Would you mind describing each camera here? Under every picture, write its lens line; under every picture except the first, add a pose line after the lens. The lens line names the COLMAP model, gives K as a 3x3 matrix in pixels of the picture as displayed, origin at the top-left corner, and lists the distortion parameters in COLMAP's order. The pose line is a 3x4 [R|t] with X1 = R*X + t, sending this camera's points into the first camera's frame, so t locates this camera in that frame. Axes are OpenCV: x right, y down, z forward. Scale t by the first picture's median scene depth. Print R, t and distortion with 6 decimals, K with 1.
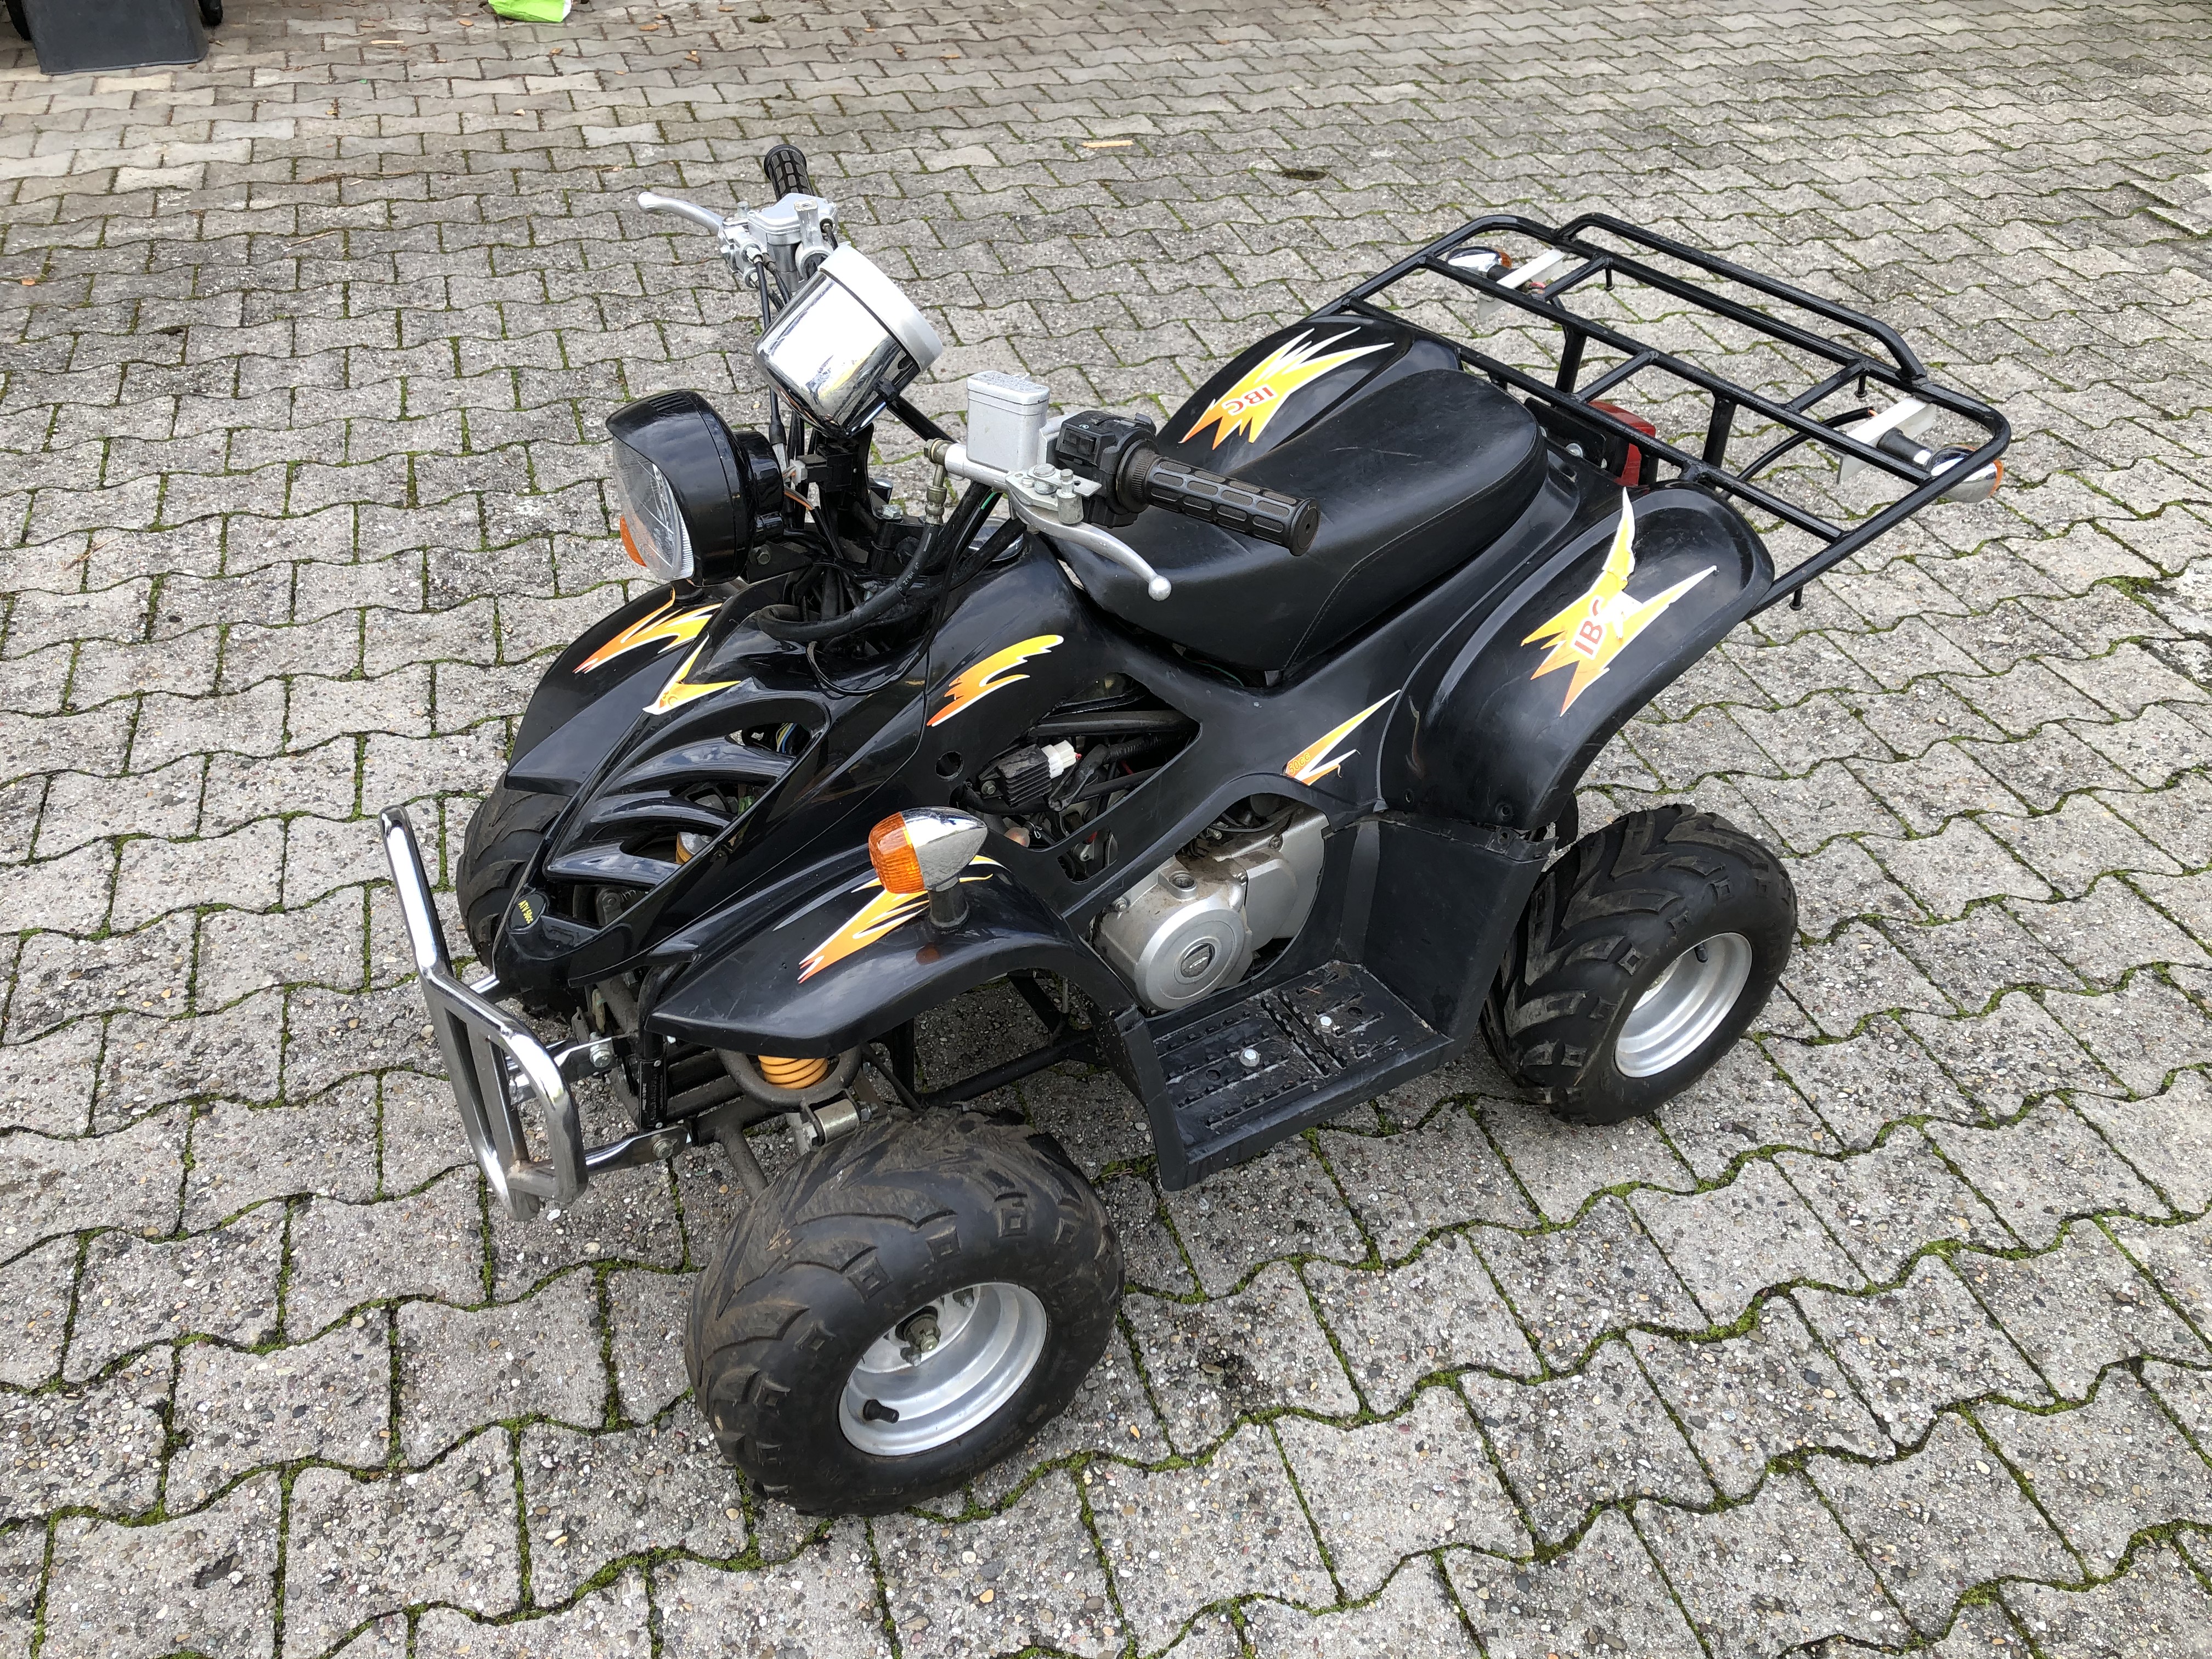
lens RADIAL K [[1820.0, 0, 1085.8], [0, 1820.0, 817.9], [0, 0, 1]] dist [-0.006711, 0.044225]
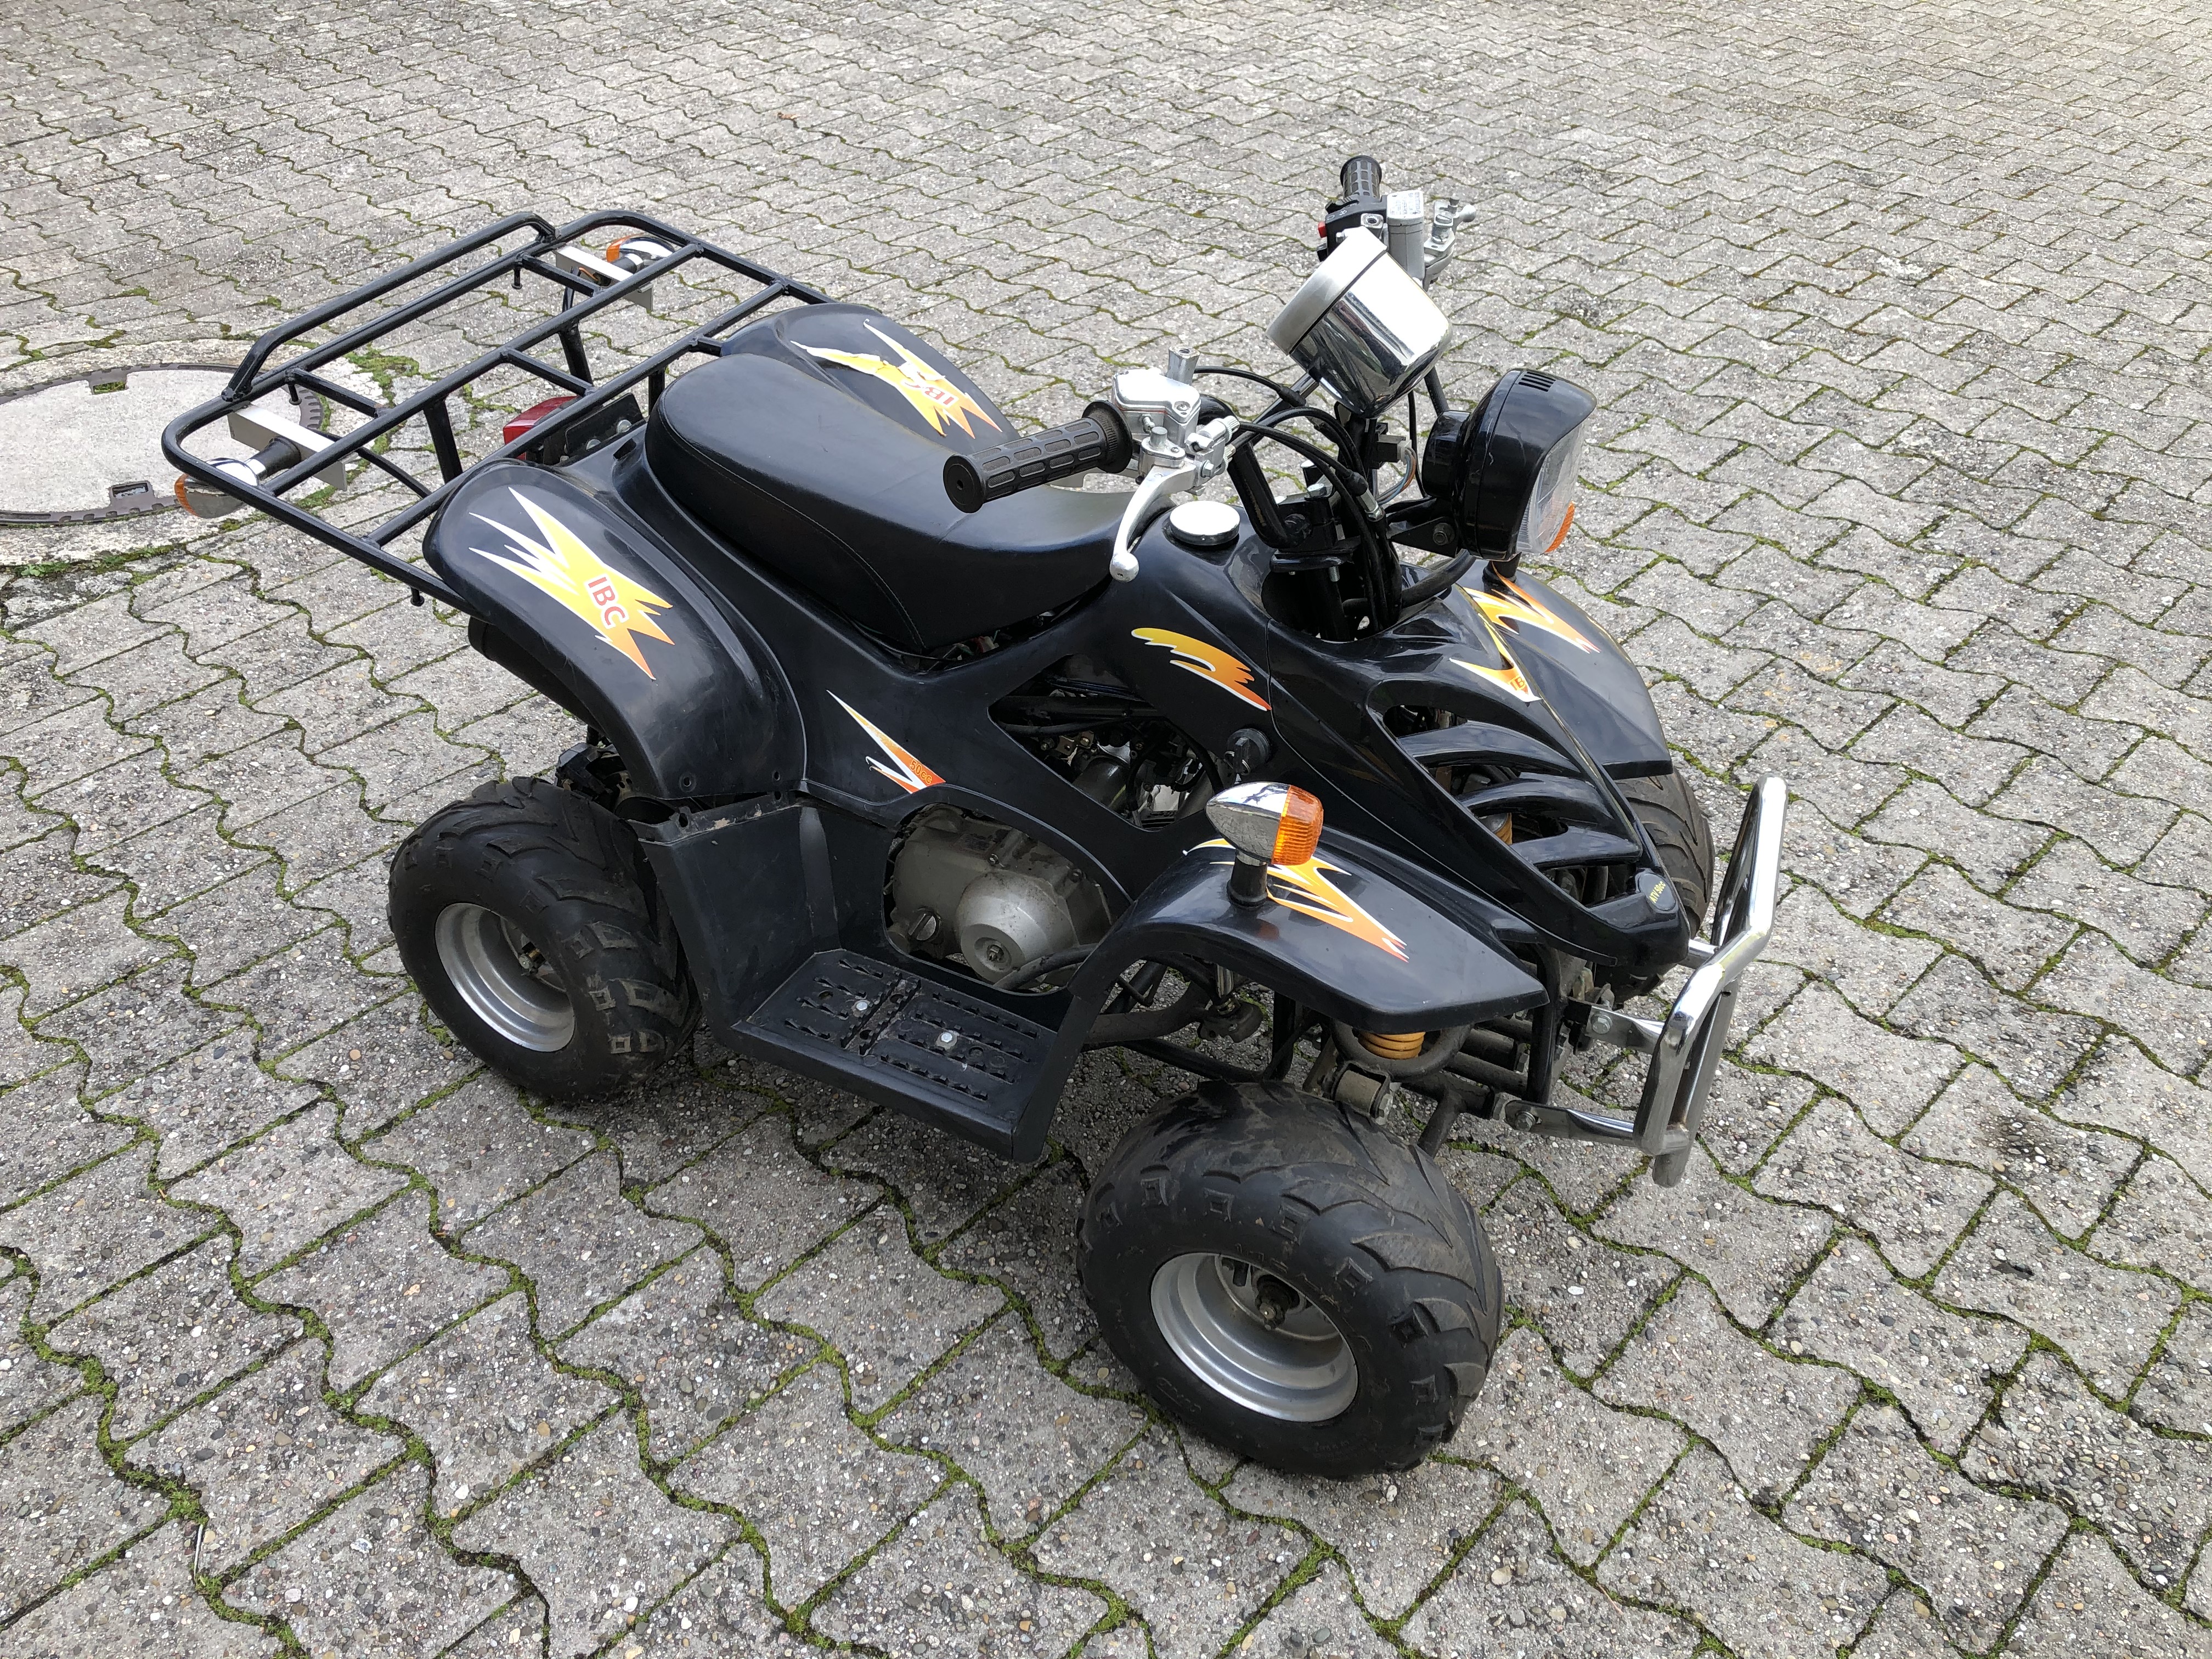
lens RADIAL K [[1815.0, 0, 1081.2], [0, 1815.0, 825.4], [0, 0, 1]] dist [0.003046, 0.022222]
pose [[-0.484523, -0.551057, 0.679393, -0.717087], [0.528683, 0.434298, 0.729301, -0.766087], [-0.696945, 0.712546, 0.080907, 0.973797]]
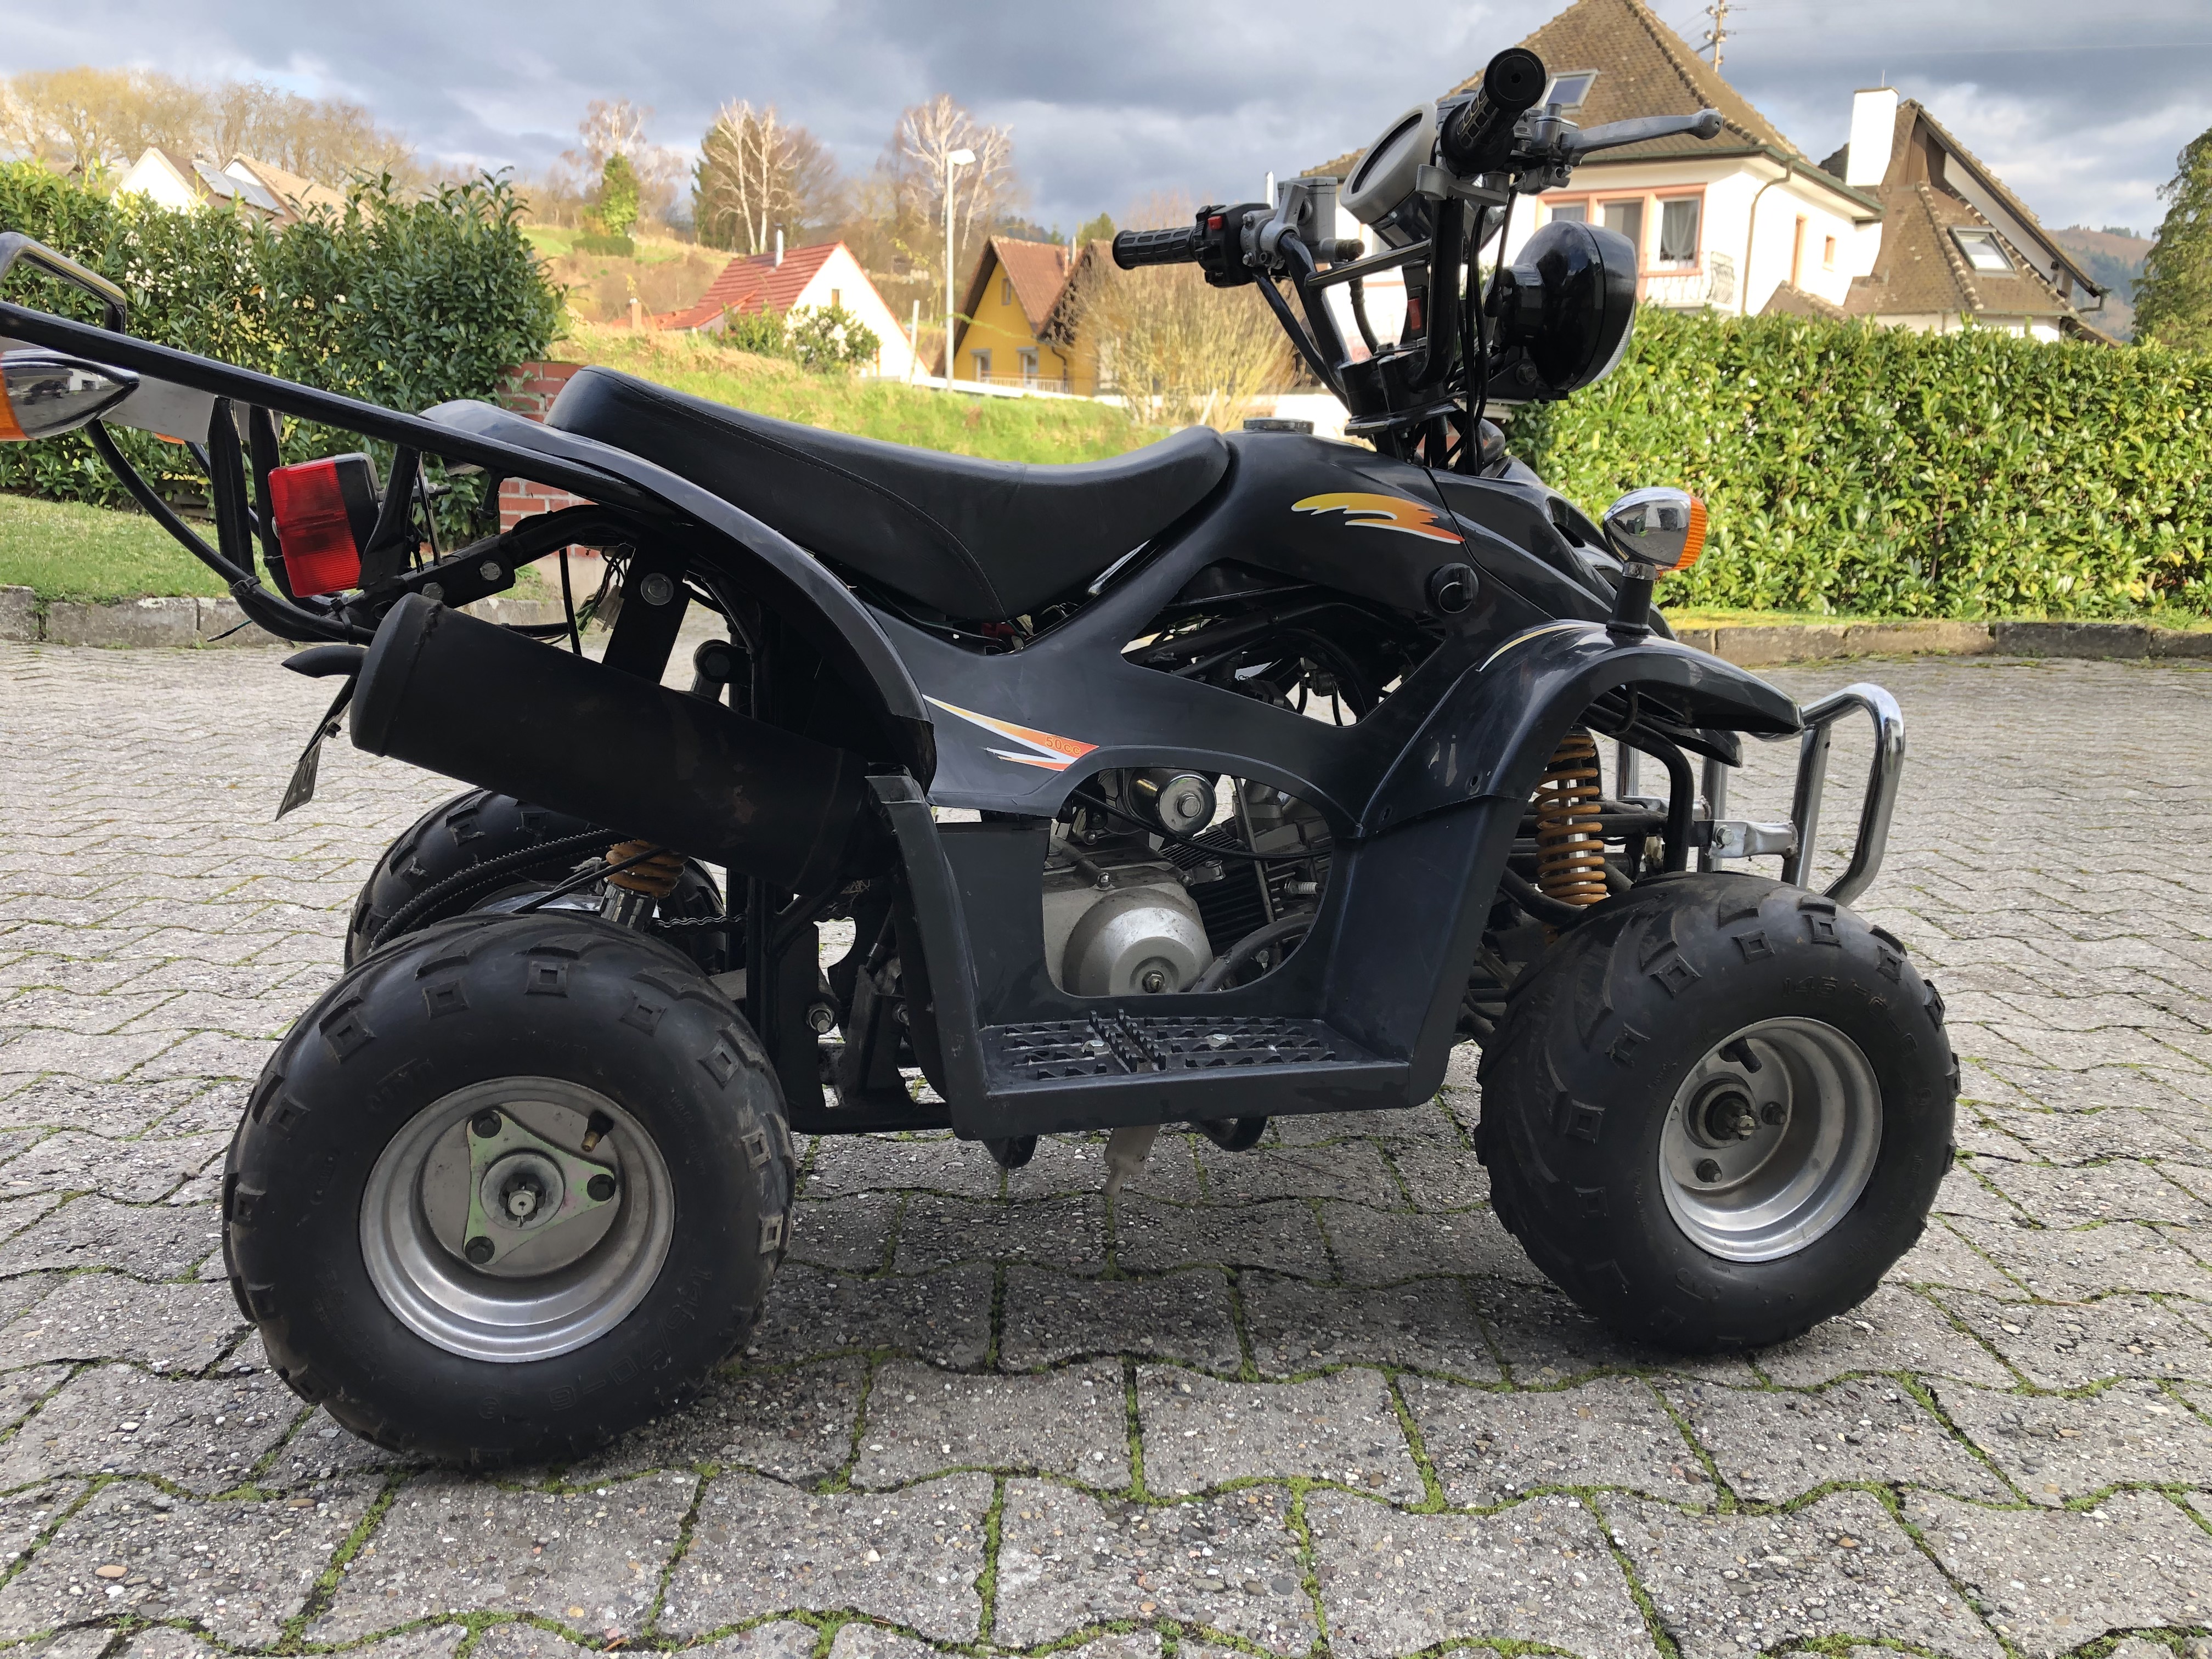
lens RADIAL K [[1820.3, 0, 1084.1], [0, 1820.3, 818.4], [0, 0, 1]] dist [0.003076, 0.022629]
pose [[-0.956426, -0.110154, 0.270398, -0.218710], [0.126370, 0.678694, 0.723467, -0.663538], [-0.263210, 0.726113, -0.635201, 1.624159]]
